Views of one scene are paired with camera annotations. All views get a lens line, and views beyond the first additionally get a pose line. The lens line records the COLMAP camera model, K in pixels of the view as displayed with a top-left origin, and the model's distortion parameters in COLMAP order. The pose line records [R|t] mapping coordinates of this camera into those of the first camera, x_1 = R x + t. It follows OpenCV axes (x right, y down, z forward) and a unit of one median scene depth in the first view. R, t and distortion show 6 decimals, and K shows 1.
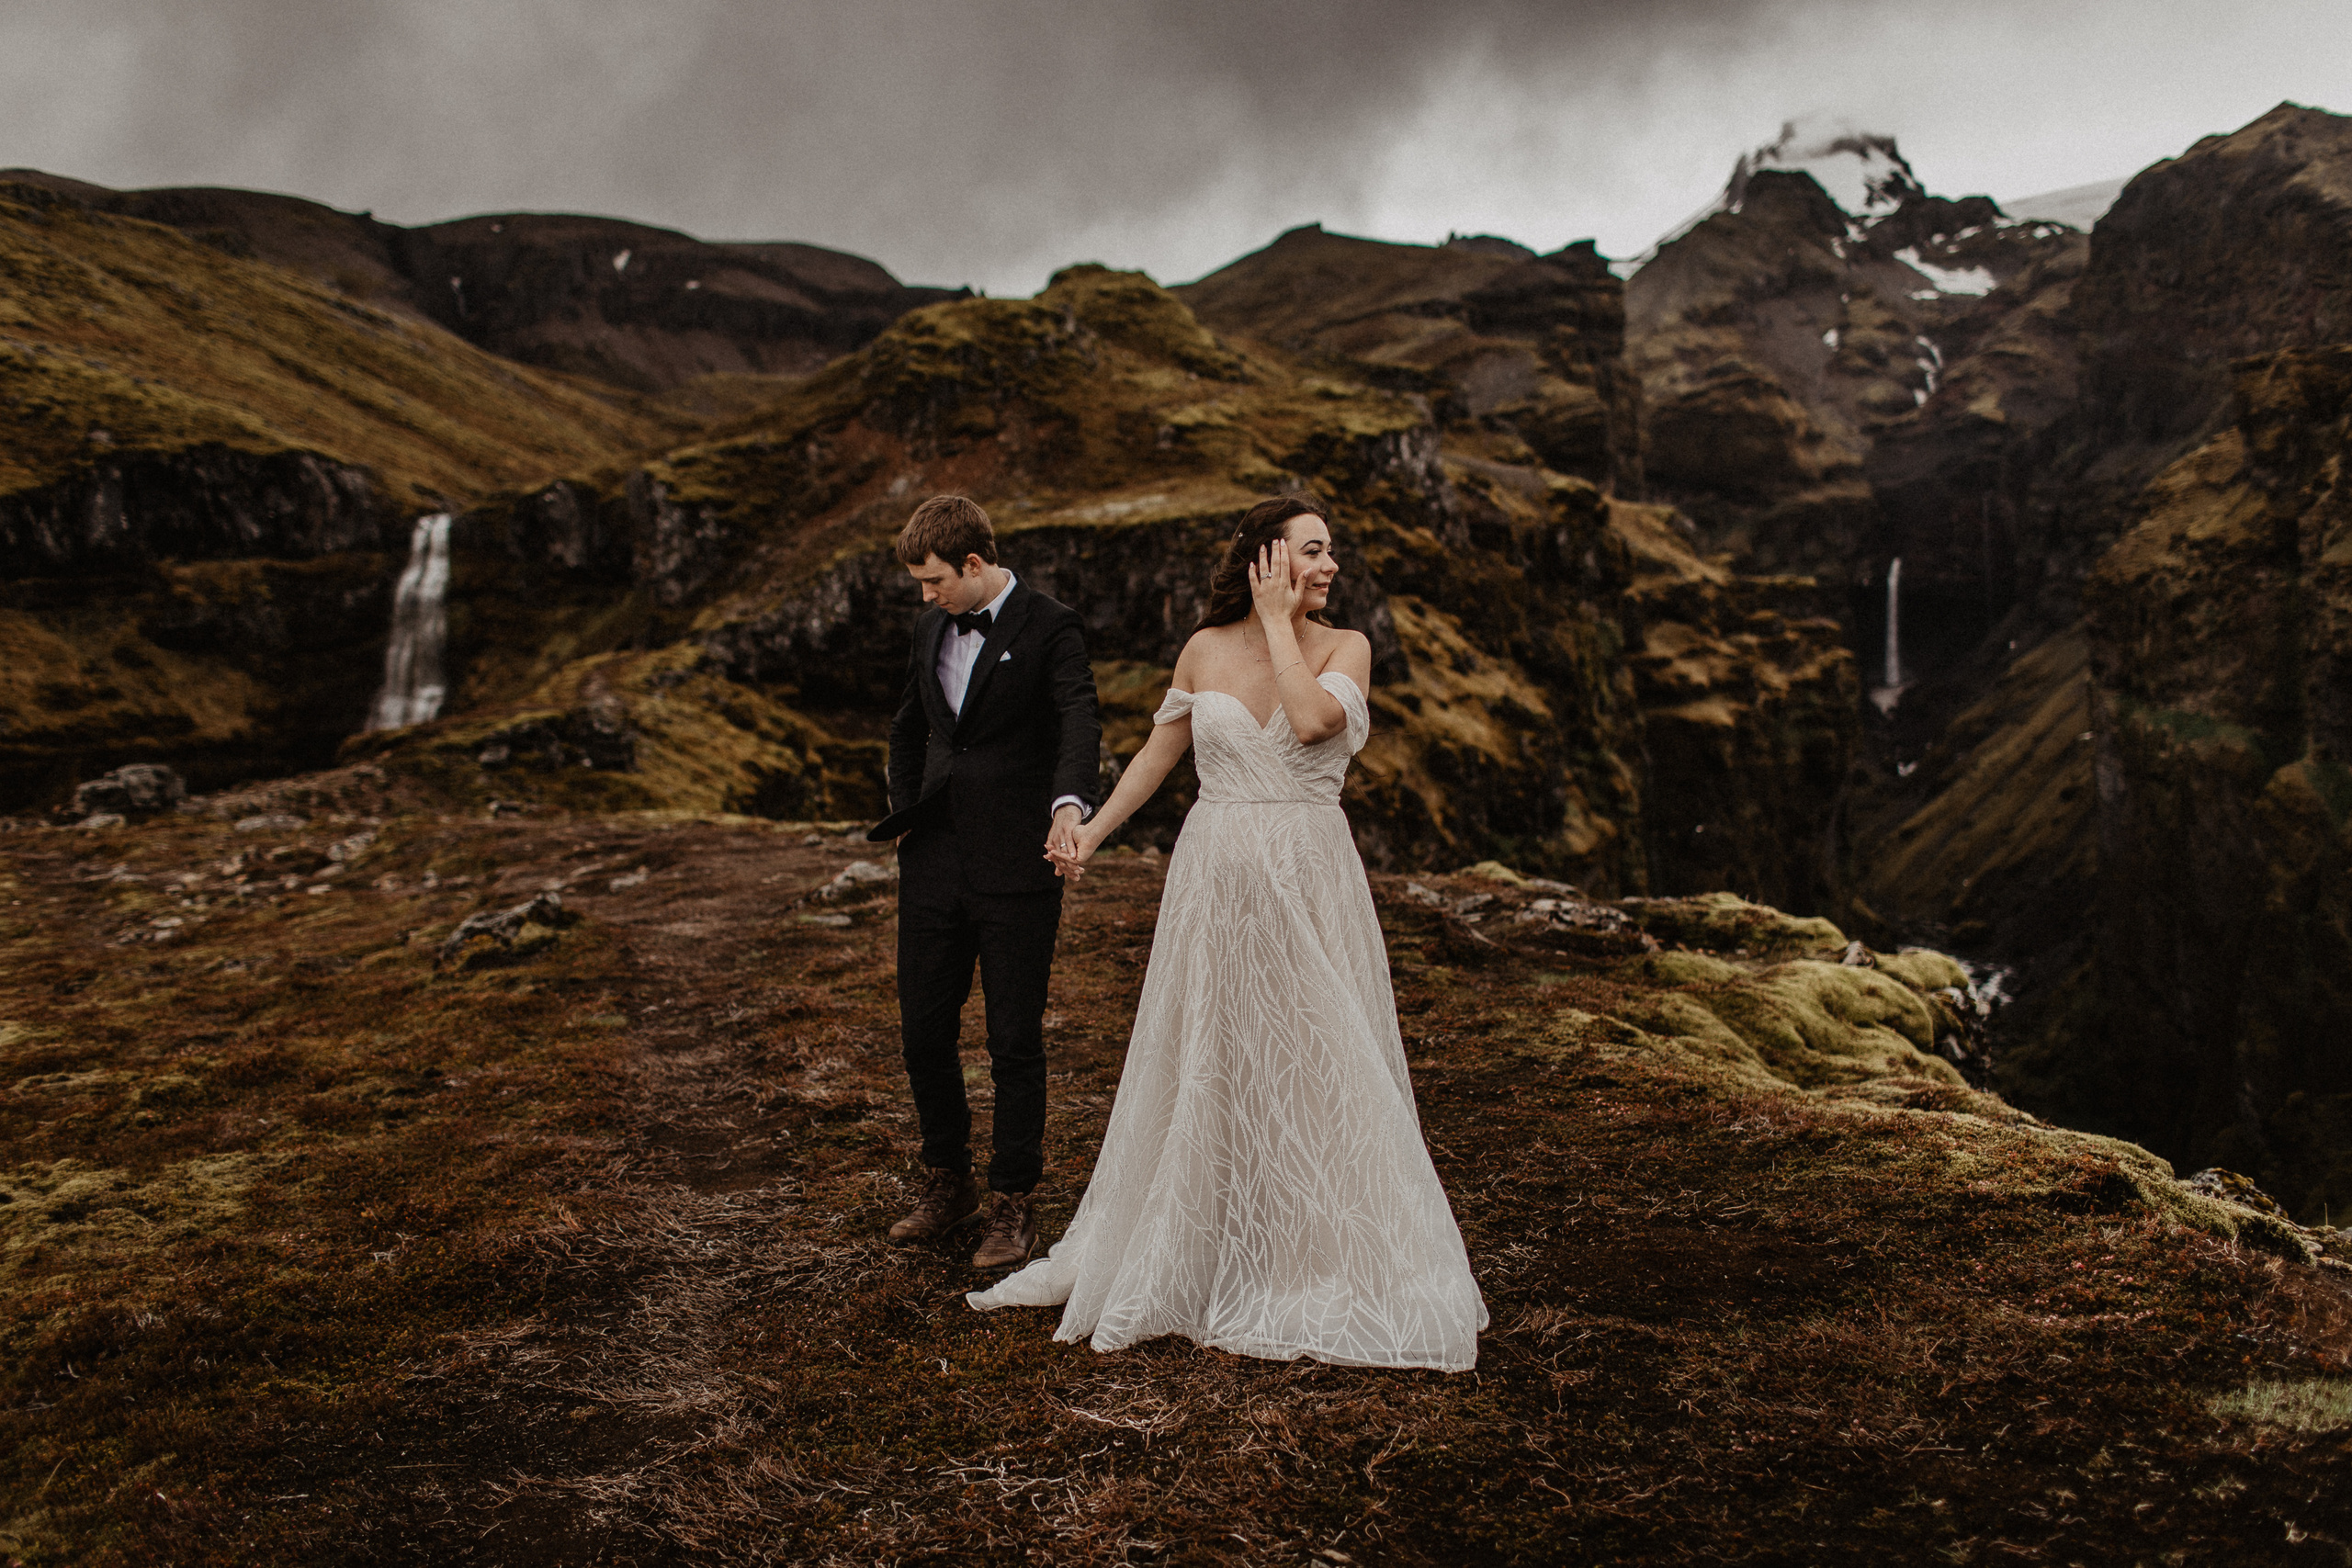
lens RADIAL K [[2231.7, 0, 1176.0], [0, 2231.7, 784.0], [0, 0, 1]] dist [0.003584, 0.001471]
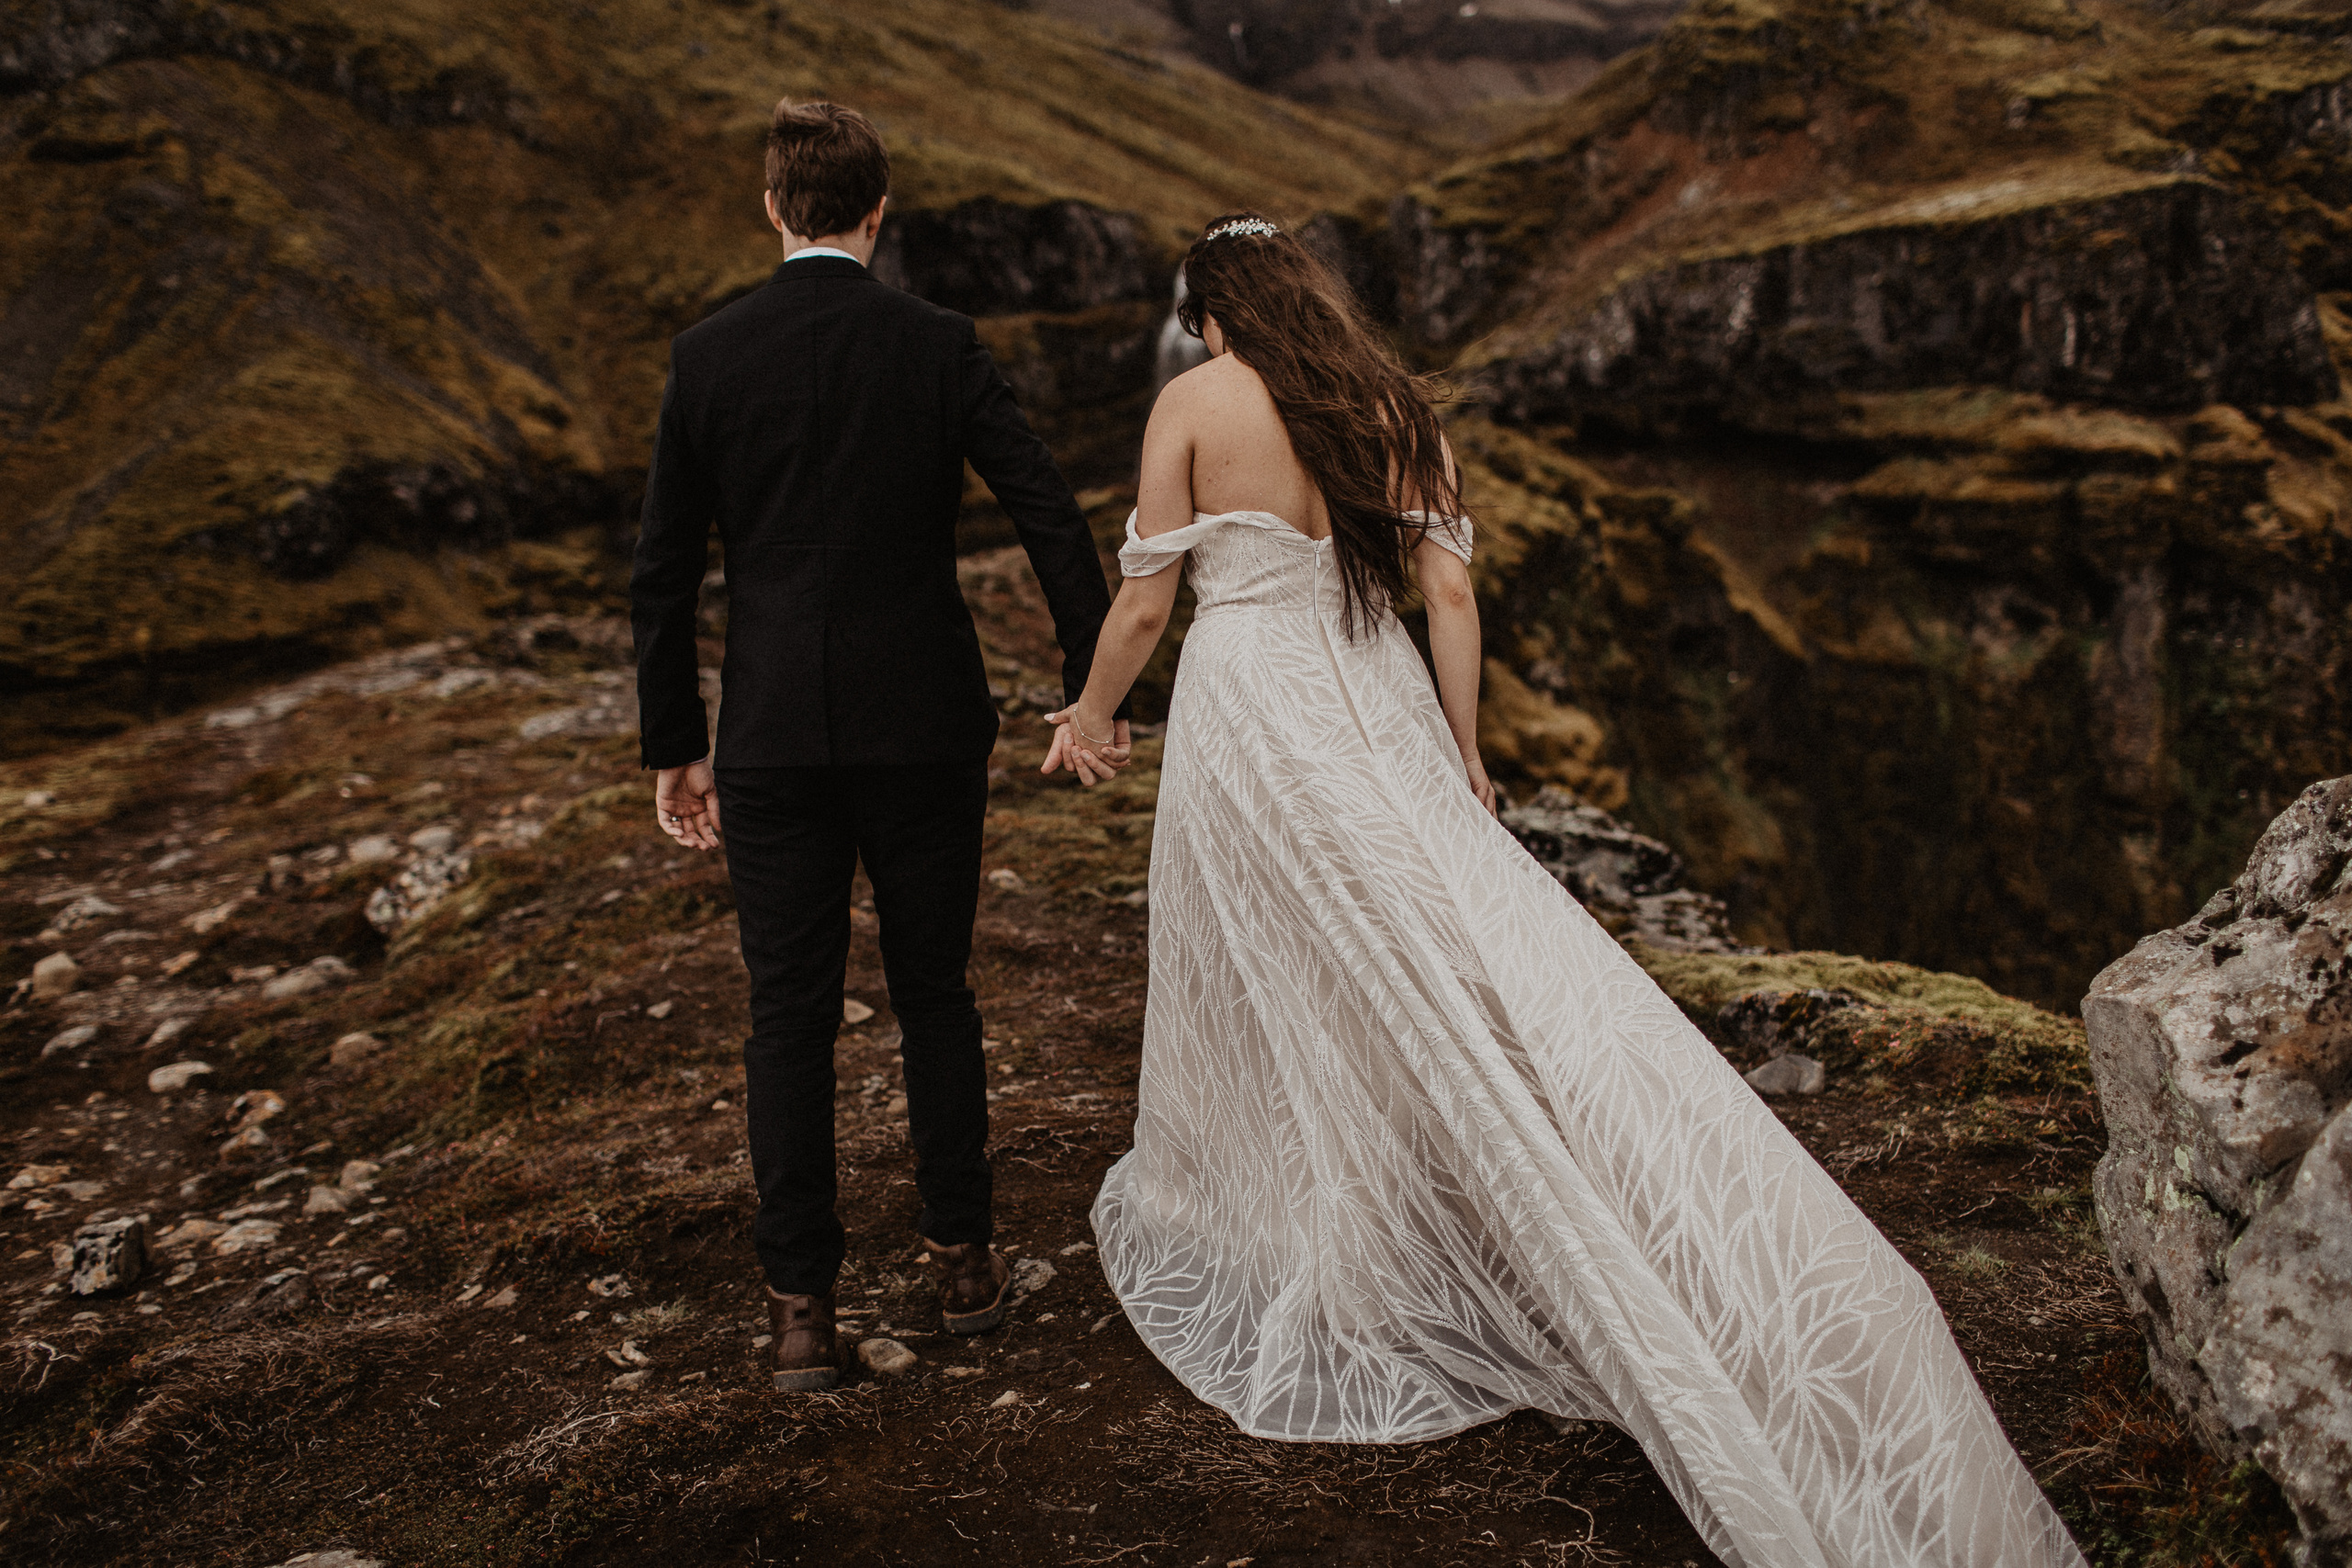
lens RADIAL K [[2231.7, 0, 1176.0], [0, 2231.7, 784.0], [0, 0, 1]] dist [0.003584, 0.001471]
pose [[0.941582, 0.024188, -0.335915, -0.012563], [0.014339, 0.993634, 0.111740, -0.003541], [0.336479, -0.110029, 0.935241, 0.074883]]
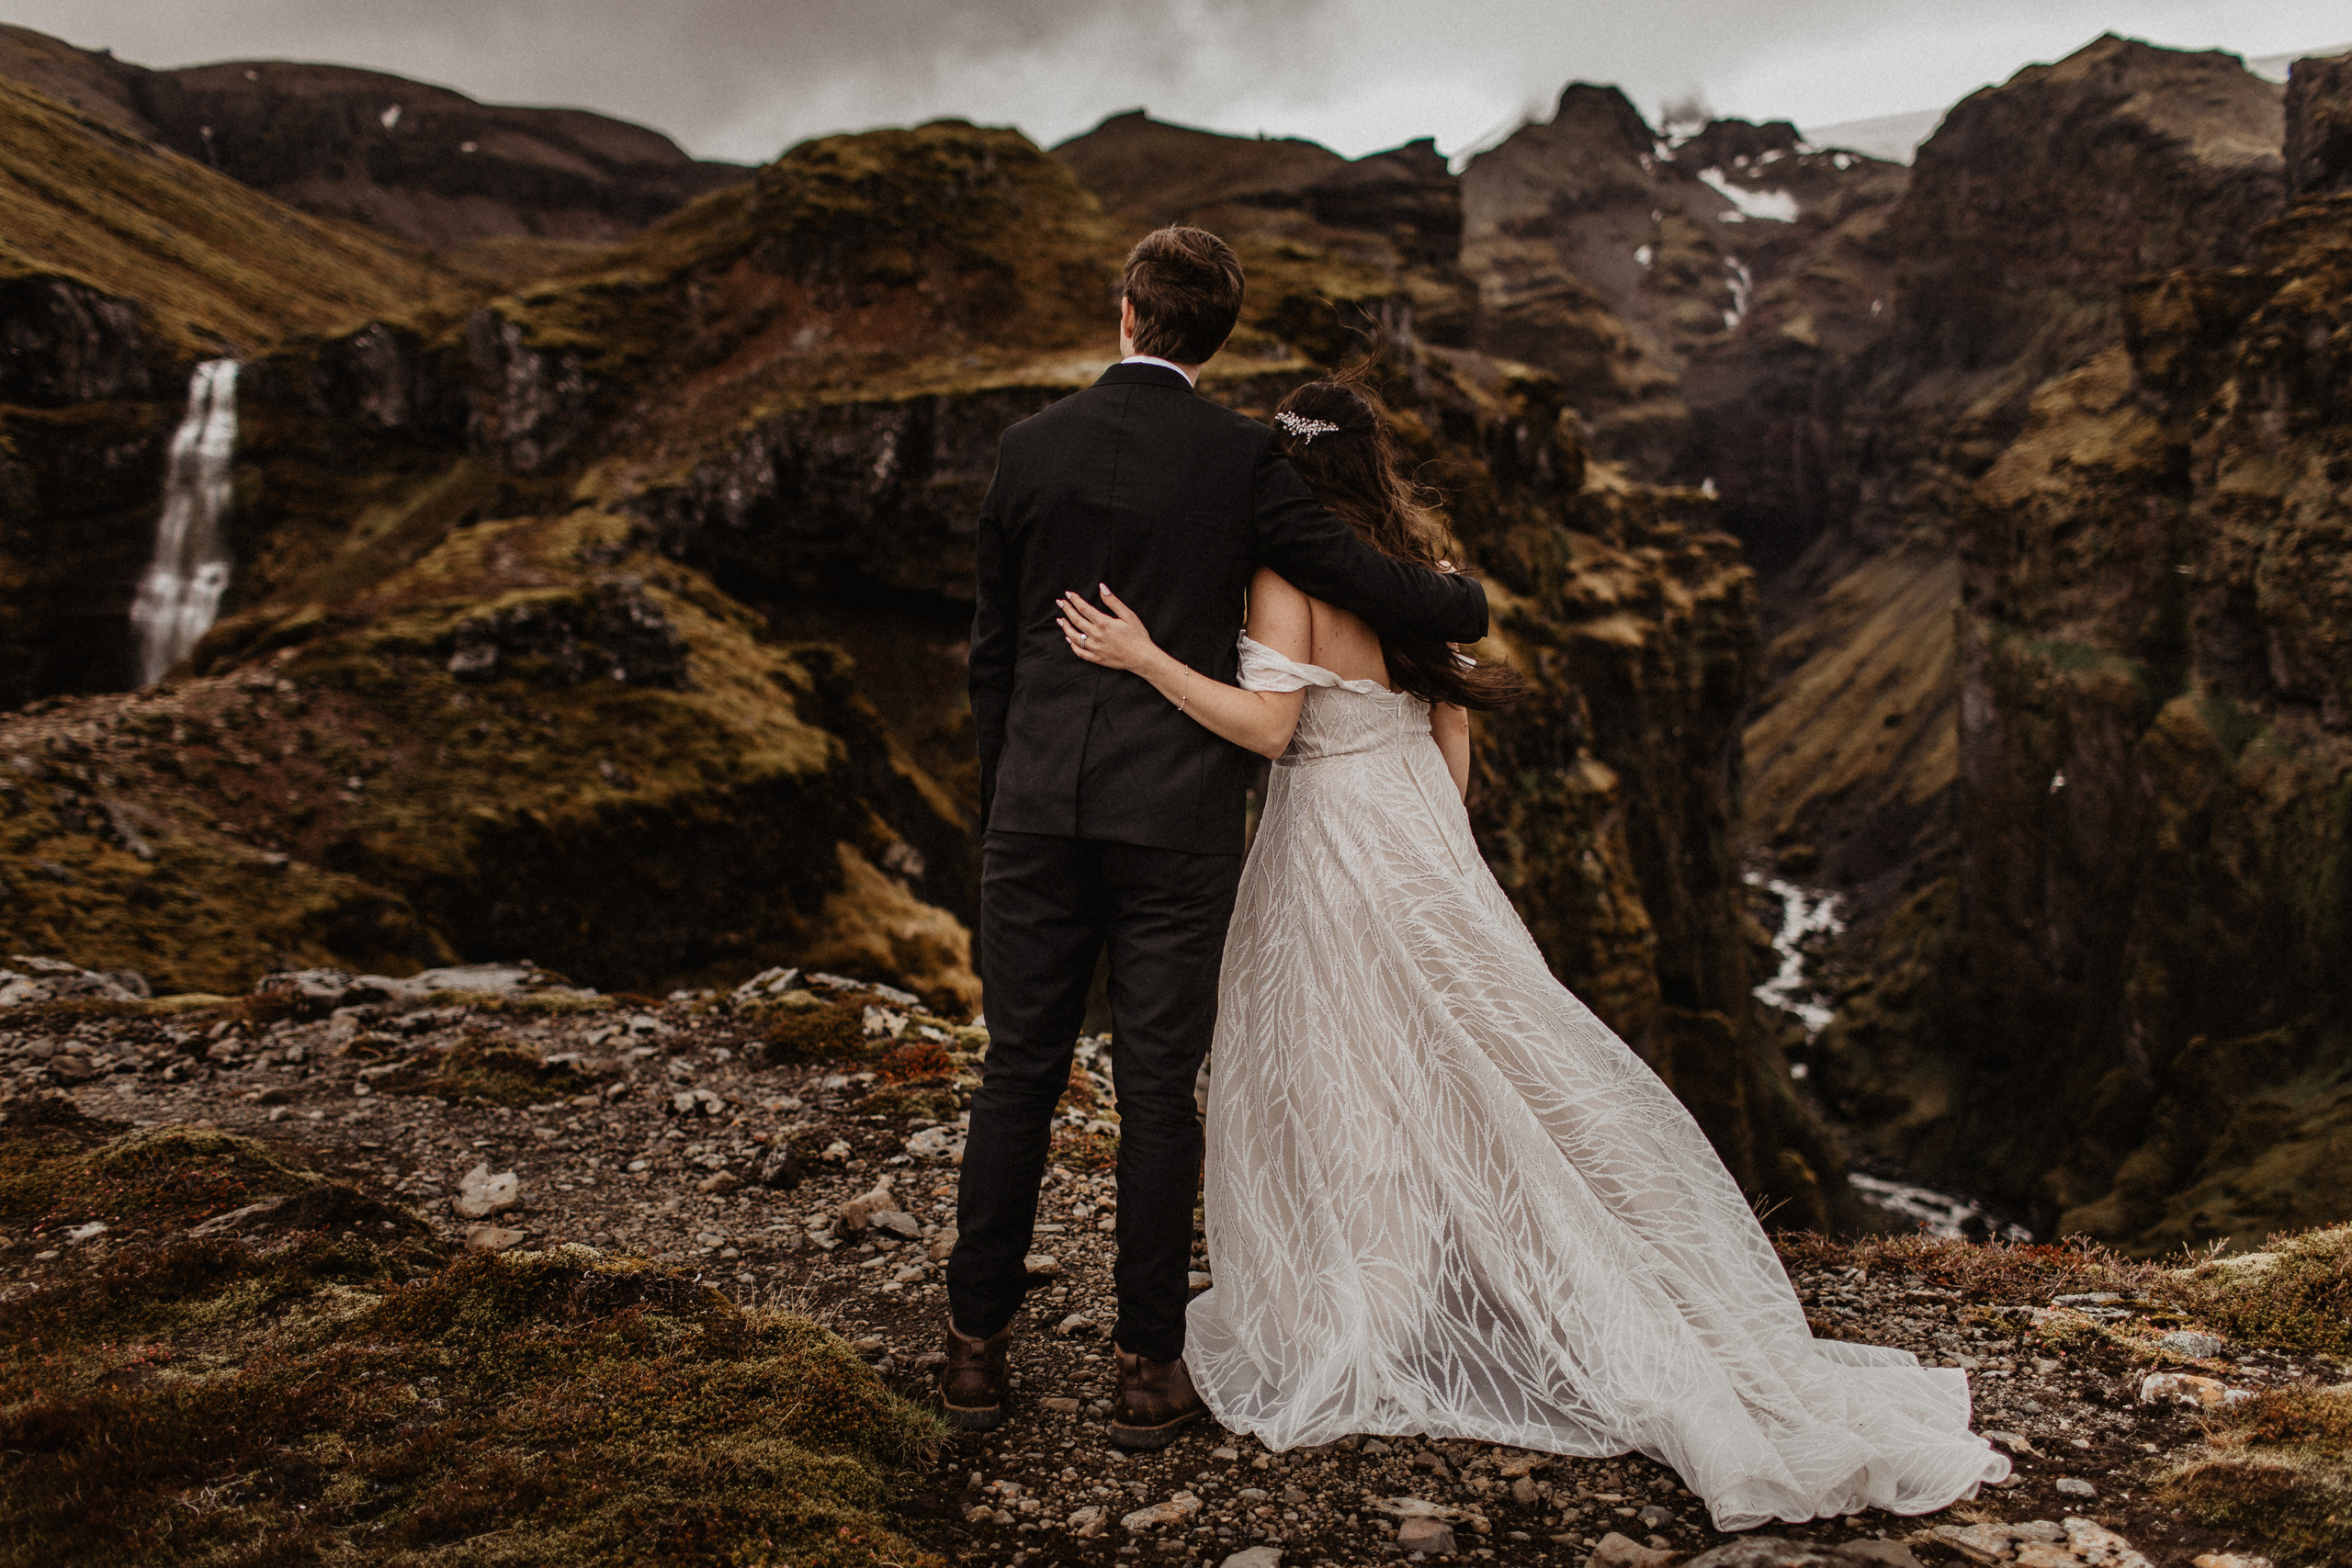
lens RADIAL K [[2231.7, 0, 1176.0], [0, 2231.7, 784.0], [0, 0, 1]] dist [0.003584, 0.001471]
pose [[0.994624, 0.016292, 0.102265, -0.059643], [-0.020509, 0.998976, 0.040323, -0.002520], [-0.101504, -0.042204, 0.993940, 0.127270]]
